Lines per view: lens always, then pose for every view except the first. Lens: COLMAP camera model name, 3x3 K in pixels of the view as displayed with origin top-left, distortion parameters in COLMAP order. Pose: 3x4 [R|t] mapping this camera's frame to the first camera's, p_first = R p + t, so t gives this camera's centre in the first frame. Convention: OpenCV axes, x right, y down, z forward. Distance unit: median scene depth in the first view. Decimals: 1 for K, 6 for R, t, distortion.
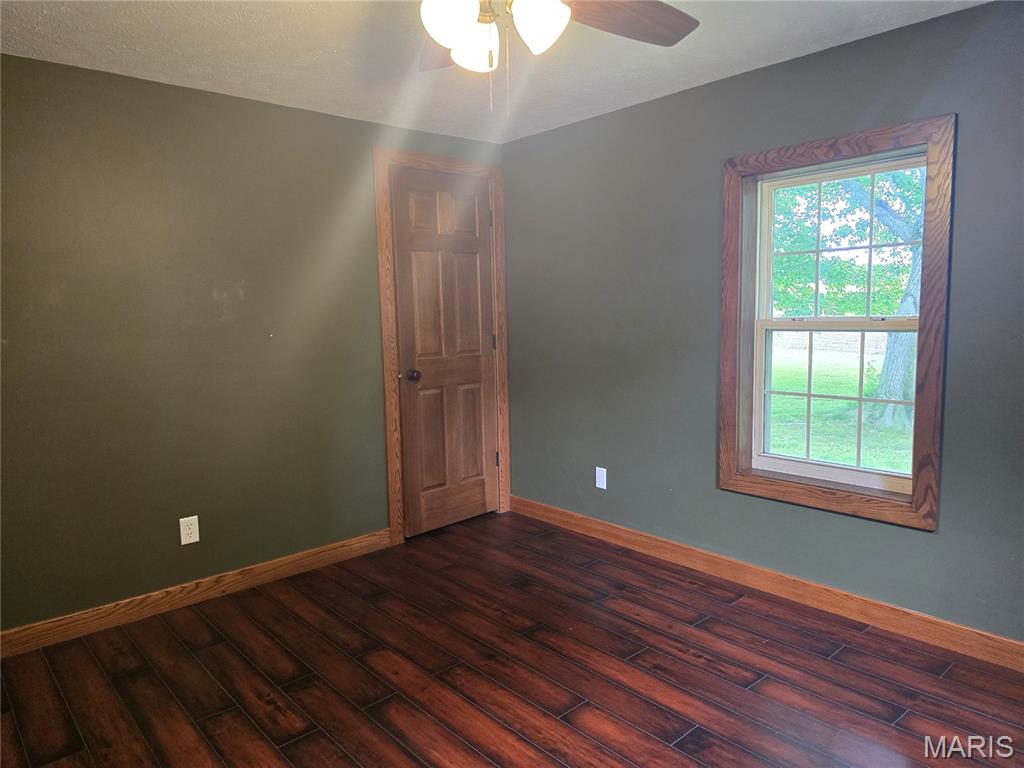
lens RADIAL K [[689.1, 0, 509.3], [0, 689.1, 386.4], [0, 0, 1]] dist [0.073729, -0.066309]
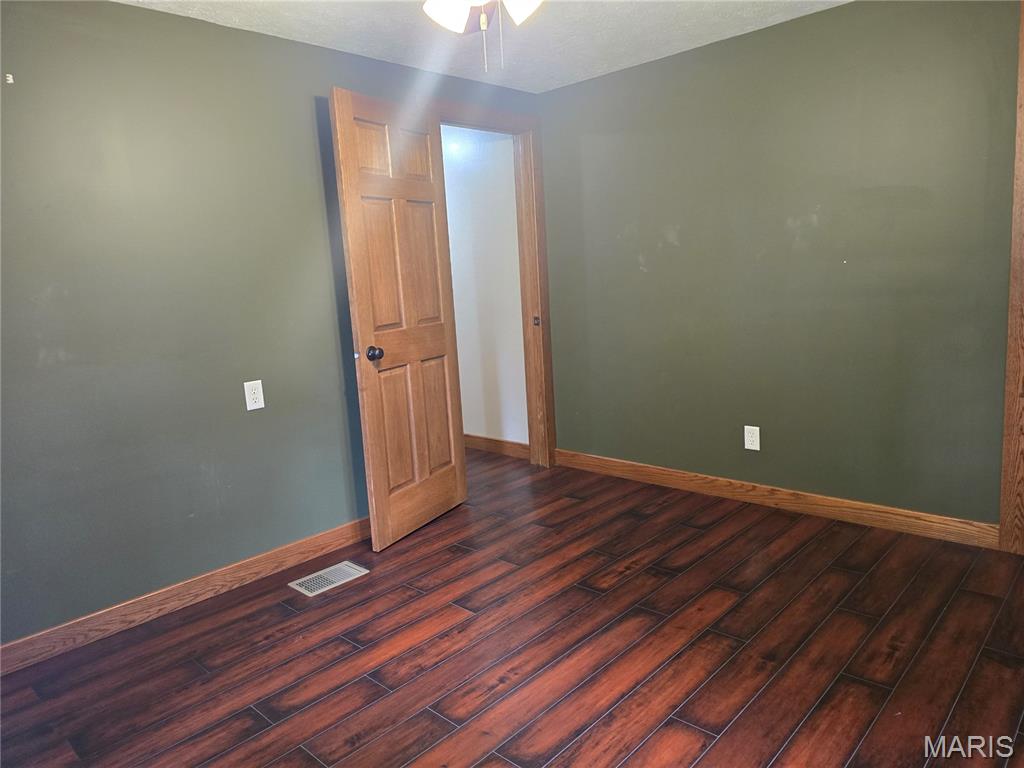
lens RADIAL K [[689.1, 0, 510.0], [0, 689.1, 383.1], [0, 0, 1]] dist [0.073729, -0.066309]
pose [[0.096922, 0.174899, -0.979804, 0.663672], [-0.058663, 0.983731, 0.169797, -0.055478], [0.993562, 0.041021, 0.105606, 0.552146]]
